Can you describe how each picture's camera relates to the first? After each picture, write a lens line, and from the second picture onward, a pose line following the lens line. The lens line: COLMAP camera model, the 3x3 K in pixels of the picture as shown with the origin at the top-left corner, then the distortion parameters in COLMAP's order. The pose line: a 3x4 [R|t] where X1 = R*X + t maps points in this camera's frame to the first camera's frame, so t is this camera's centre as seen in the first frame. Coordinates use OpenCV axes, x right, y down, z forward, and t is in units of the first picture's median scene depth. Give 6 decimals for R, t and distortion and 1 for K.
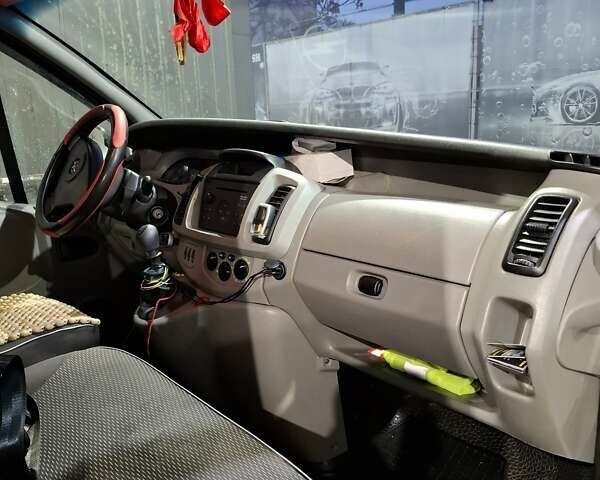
lens RADIAL K [[541.8, 0, 299.5], [0, 541.8, 240.5], [0, 0, 1]] dist [0.088780, -0.096296]
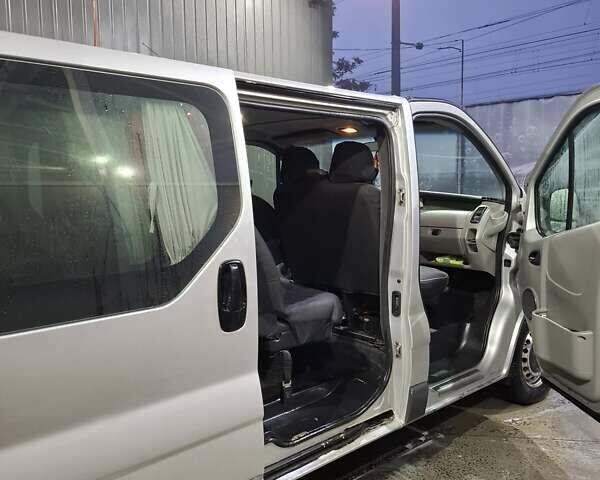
lens RADIAL K [[541.8, 0, 300.3], [0, 541.8, 239.6], [0, 0, 1]] dist [0.088780, -0.096296]
pose [[0.999542, 0.021008, 0.021767, -0.839320], [-0.018009, 0.991374, -0.129822, 0.609484], [-0.024307, 0.129371, 0.991298, -2.549208]]
